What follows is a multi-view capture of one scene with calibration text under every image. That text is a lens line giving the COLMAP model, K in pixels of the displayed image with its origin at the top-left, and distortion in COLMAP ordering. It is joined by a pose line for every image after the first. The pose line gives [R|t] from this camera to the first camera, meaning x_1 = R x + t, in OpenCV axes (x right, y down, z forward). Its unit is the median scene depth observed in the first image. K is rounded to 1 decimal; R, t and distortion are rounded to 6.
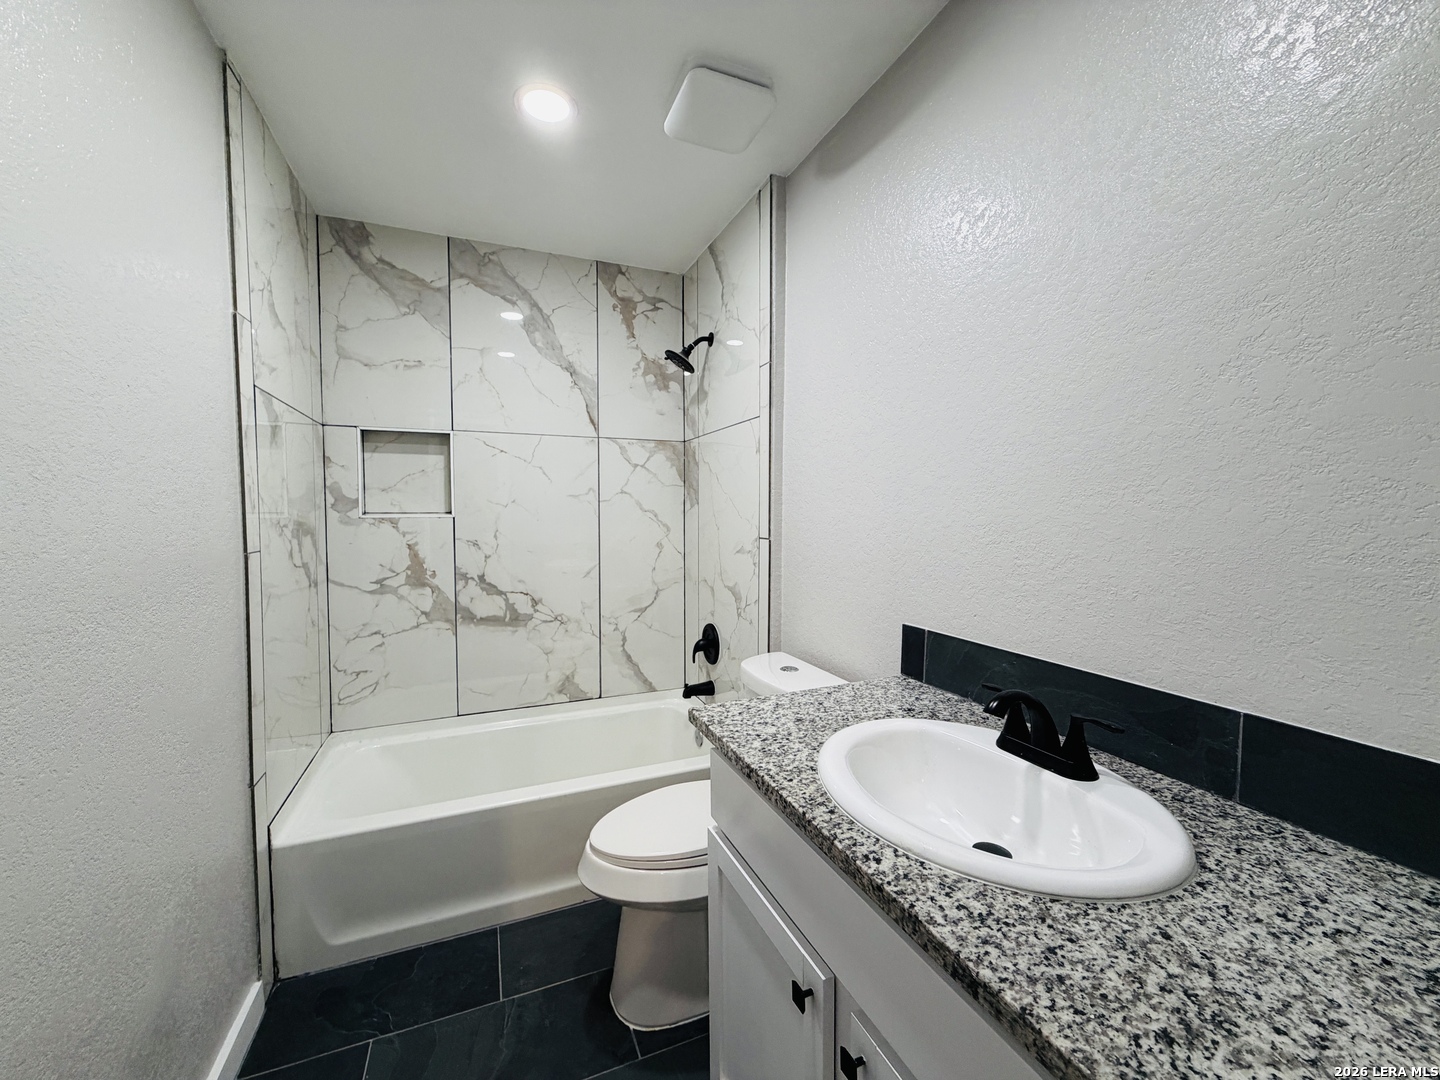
lens RADIAL K [[574.1, 0, 716.3], [0, 574.1, 536.9], [0, 0, 1]] dist [0.000695, 0.000227]
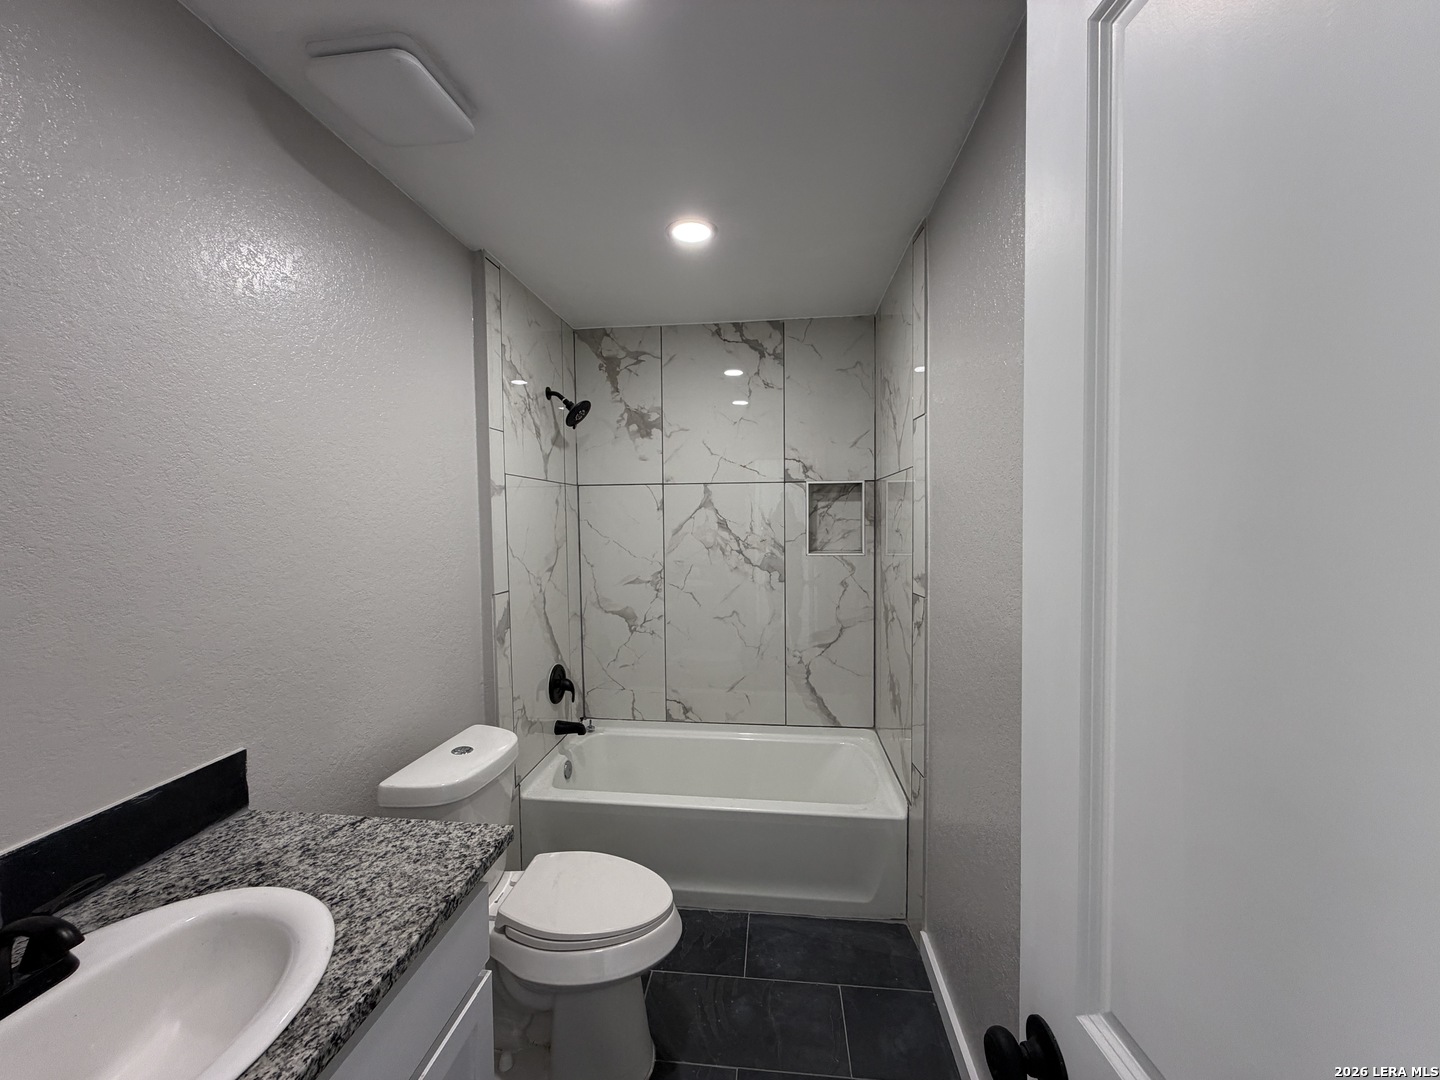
lens RADIAL K [[528.7, 0, 724.8], [0, 528.7, 562.9], [0, 0, 1]] dist [0.000439, 0.000038]
pose [[0.882707, 0.008437, -0.469848, 0.492947], [-0.017825, 0.999720, -0.015536, -0.013677], [0.469586, 0.022089, 0.882610, 0.219473]]
